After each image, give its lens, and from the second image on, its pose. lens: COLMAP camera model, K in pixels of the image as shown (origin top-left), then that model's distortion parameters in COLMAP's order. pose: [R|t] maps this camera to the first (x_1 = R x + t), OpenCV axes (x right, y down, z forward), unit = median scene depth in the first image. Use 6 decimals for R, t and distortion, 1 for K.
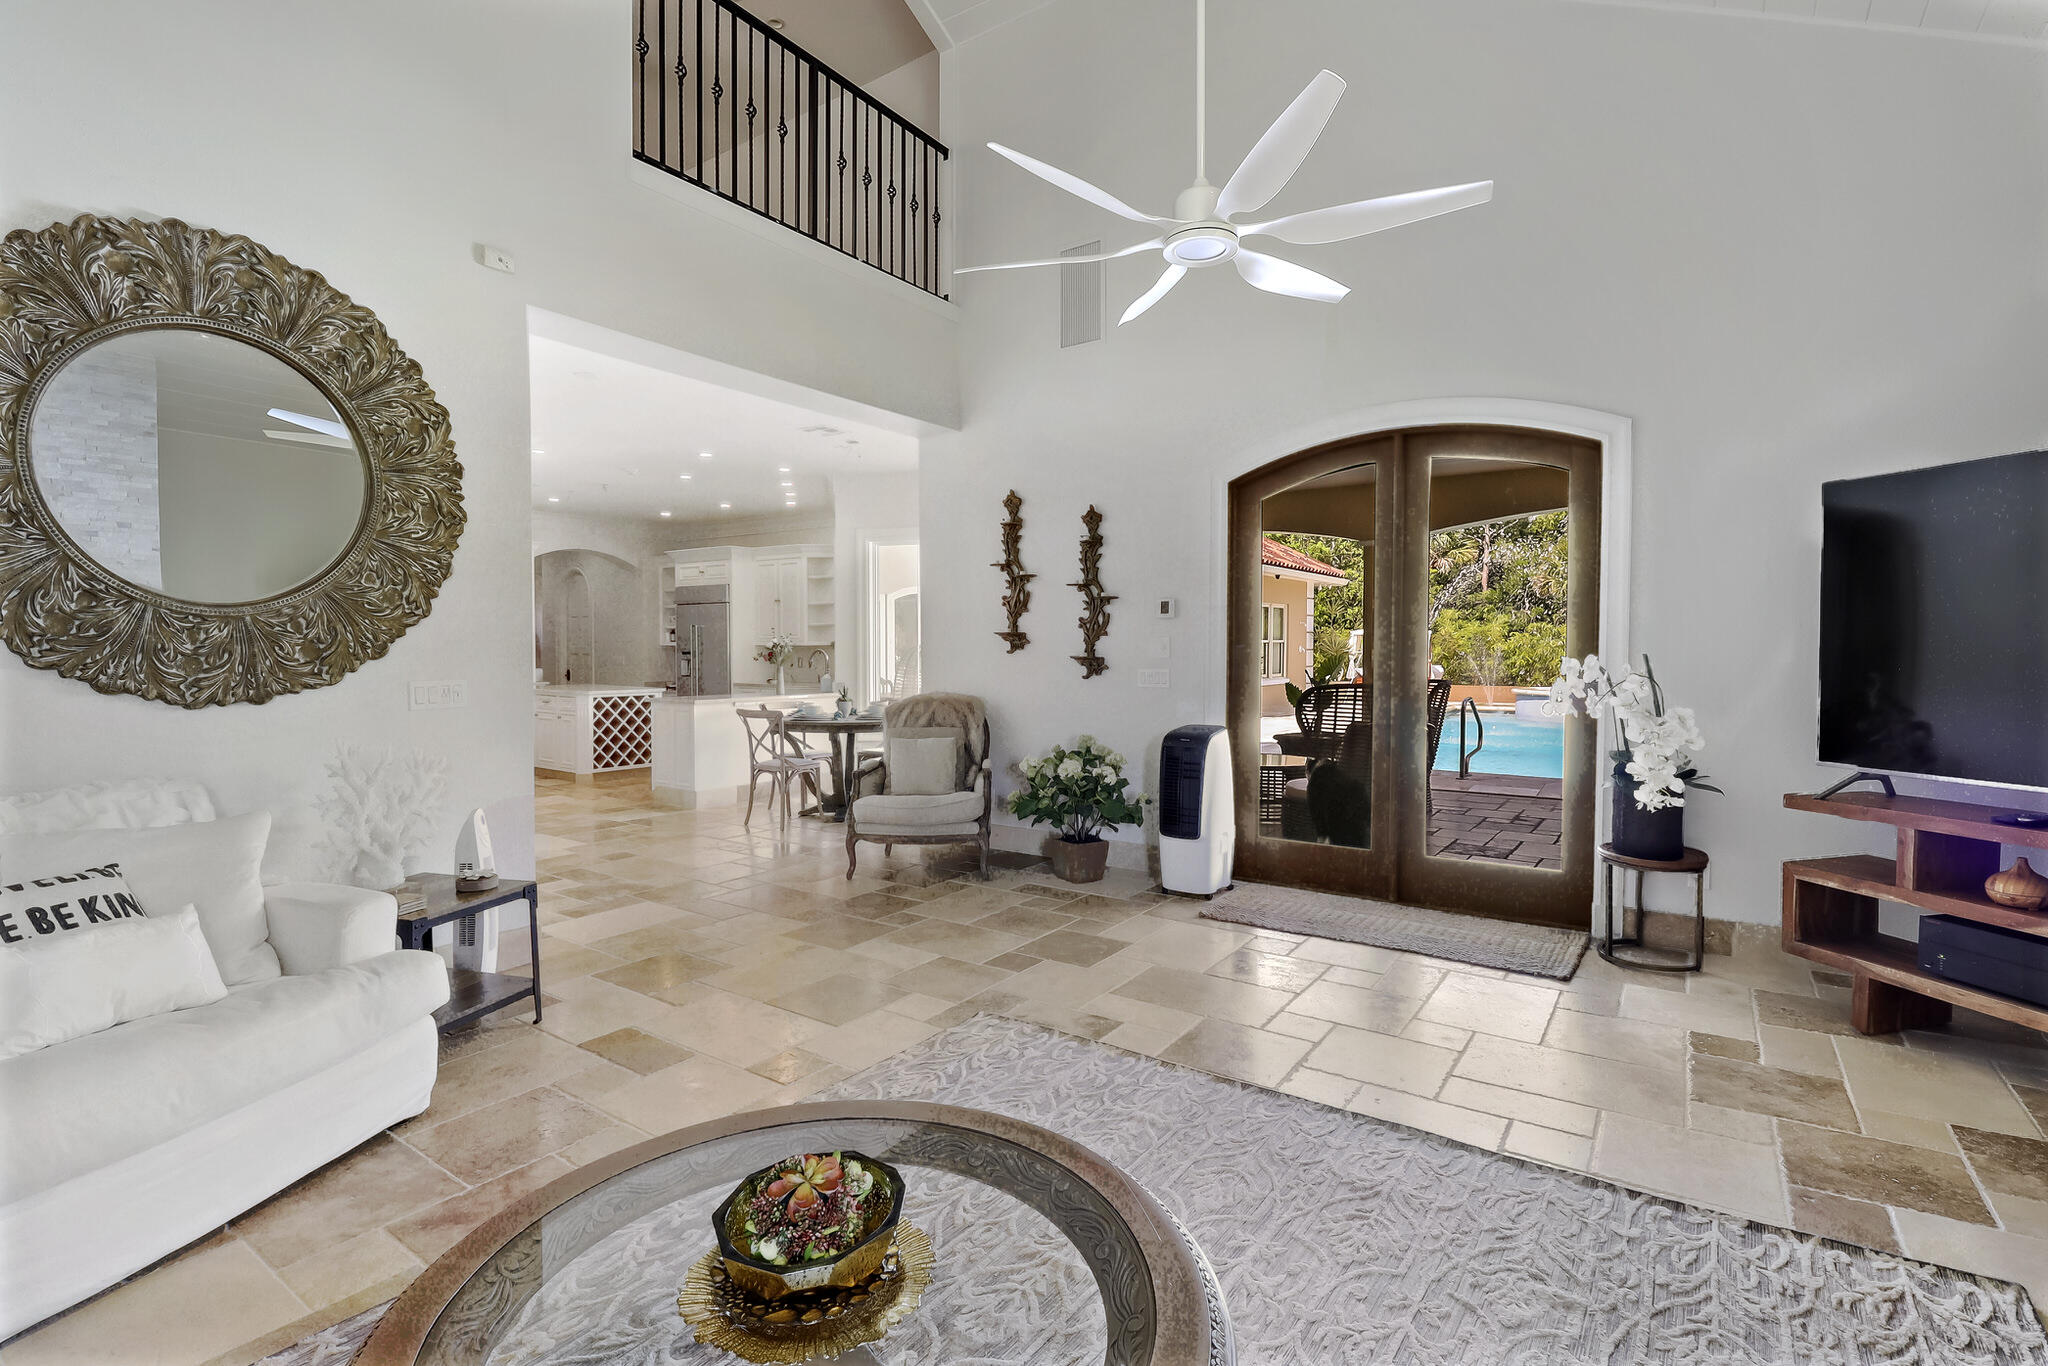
lens RADIAL K [[943.4, 0, 1031.1], [0, 943.4, 677.5], [0, 0, 1]] dist [-0.012724, -0.004019]
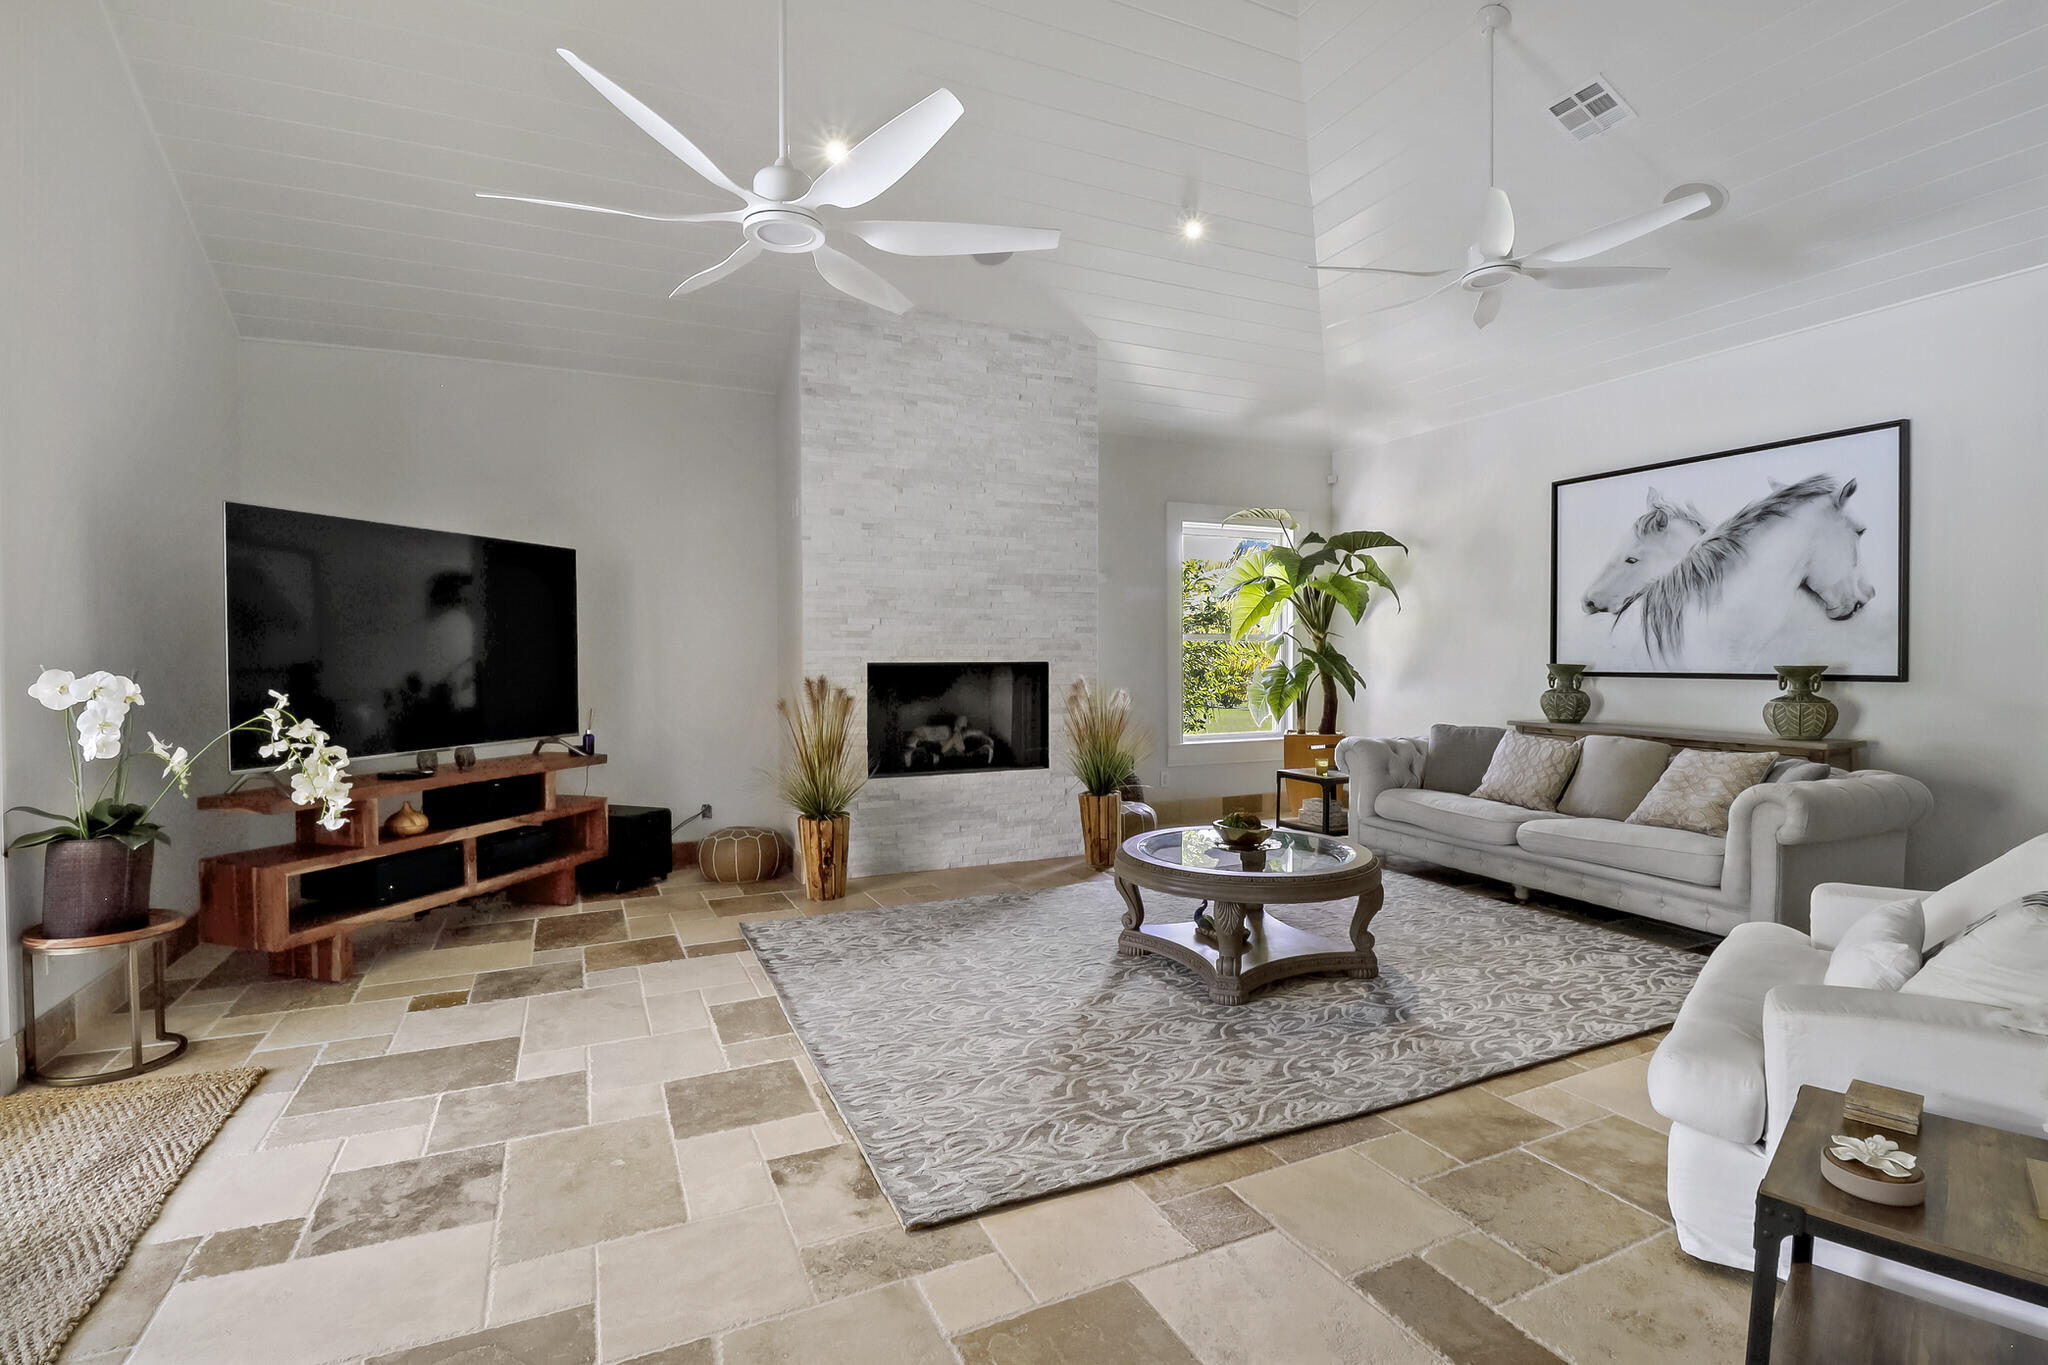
lens RADIAL K [[943.4, 0, 1019.2], [0, 943.4, 679.3], [0, 0, 1]] dist [-0.012724, -0.004019]
pose [[-0.869744, -0.006079, 0.493465, -0.506861], [0.018547, 0.998815, 0.044992, -0.050227], [-0.493154, 0.048284, -0.868601, 1.771796]]
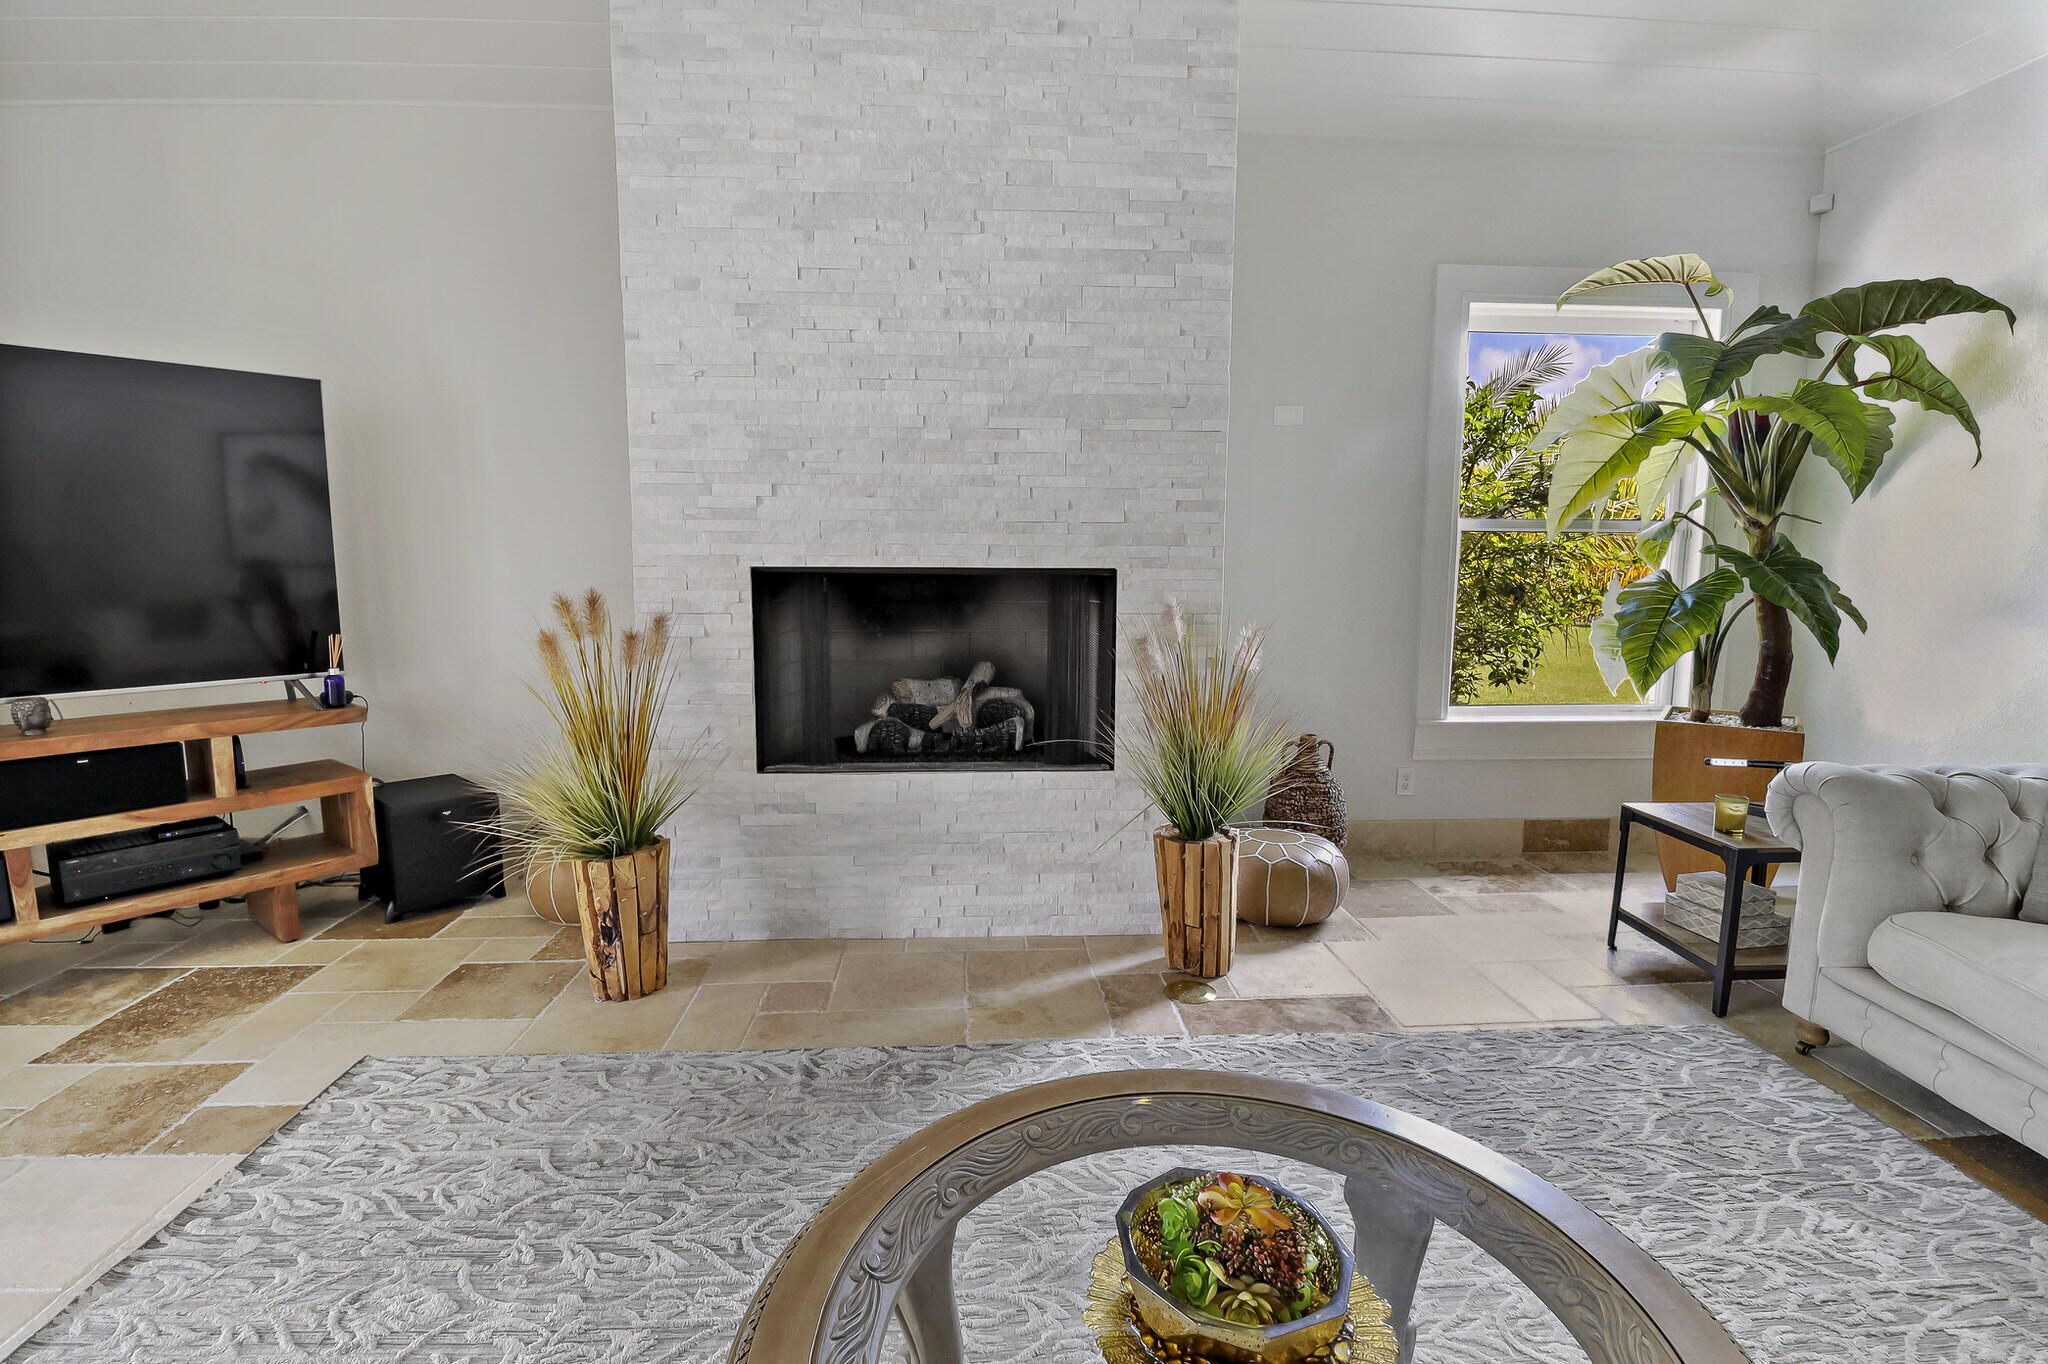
lens RADIAL K [[943.4, 0, 1033.7], [0, 943.4, 673.6], [0, 0, 1]] dist [-0.012724, -0.004019]
pose [[-0.634143, -0.097033, 0.767103, -0.307264], [0.015888, 0.990250, 0.138394, -0.024621], [-0.773053, 0.099950, -0.626418, 0.664276]]
